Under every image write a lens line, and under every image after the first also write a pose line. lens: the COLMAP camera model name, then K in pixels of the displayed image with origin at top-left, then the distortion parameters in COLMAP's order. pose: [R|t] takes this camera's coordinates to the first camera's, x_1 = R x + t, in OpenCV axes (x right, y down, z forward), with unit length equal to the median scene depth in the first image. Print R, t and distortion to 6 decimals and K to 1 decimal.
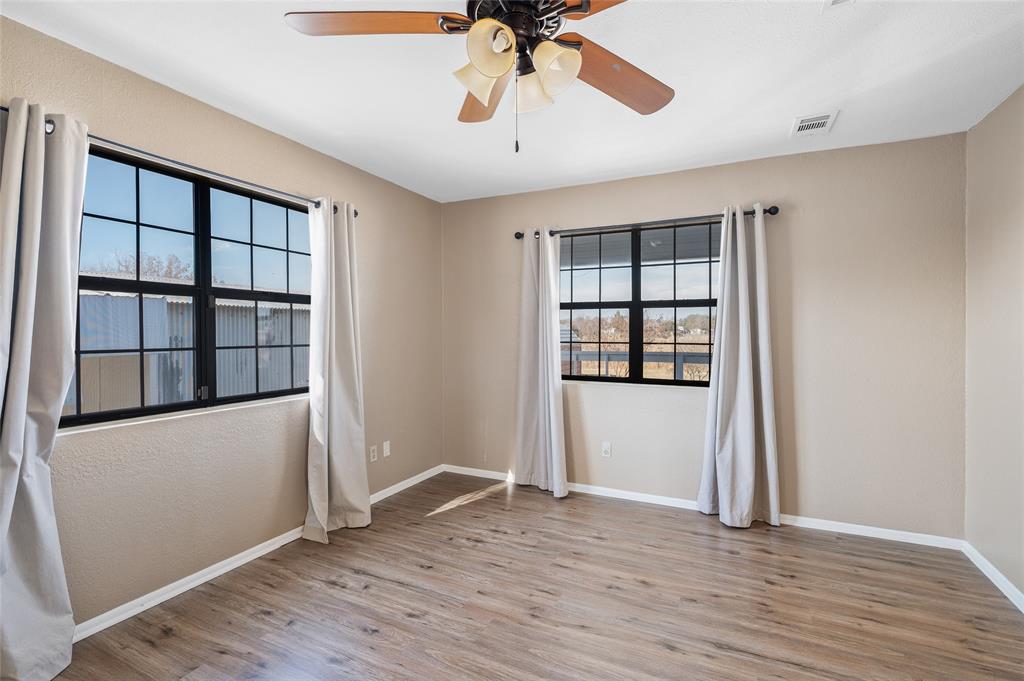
lens RADIAL K [[464.8, 0, 513.3], [0, 464.8, 337.4], [0, 0, 1]] dist [0.002879, 0.000636]
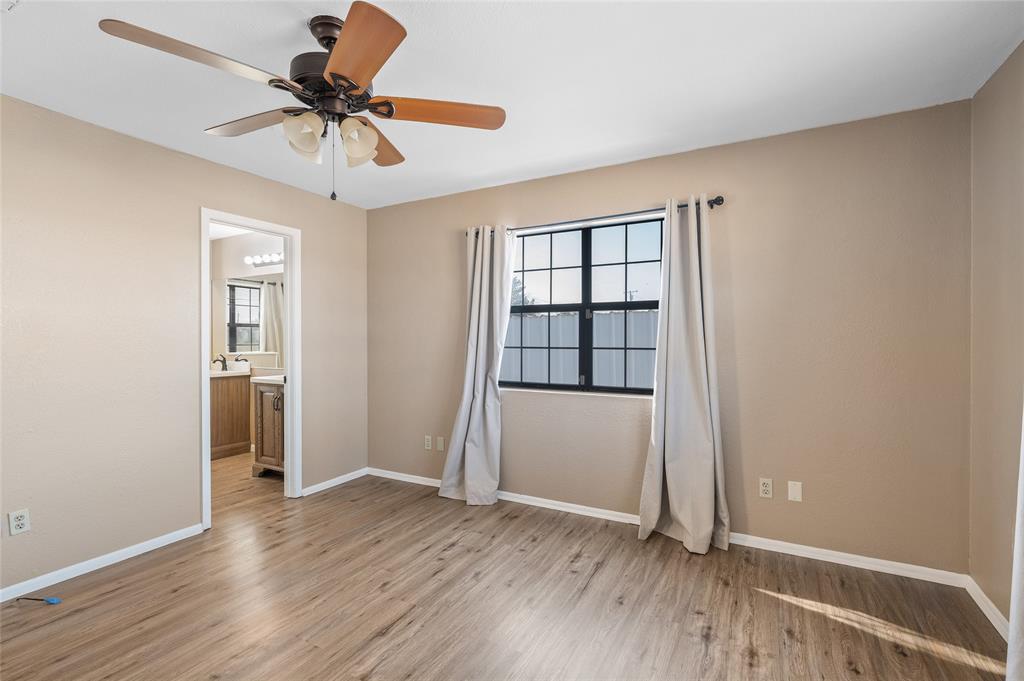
lens RADIAL K [[464.8, 0, 507.3], [0, 464.8, 337.5], [0, 0, 1]] dist [0.002879, 0.000636]
pose [[-0.049362, 0.011820, -0.998711, 0.679076], [0.000453, 0.999930, 0.011813, -0.023187], [0.998781, 0.000131, -0.049364, 0.785891]]
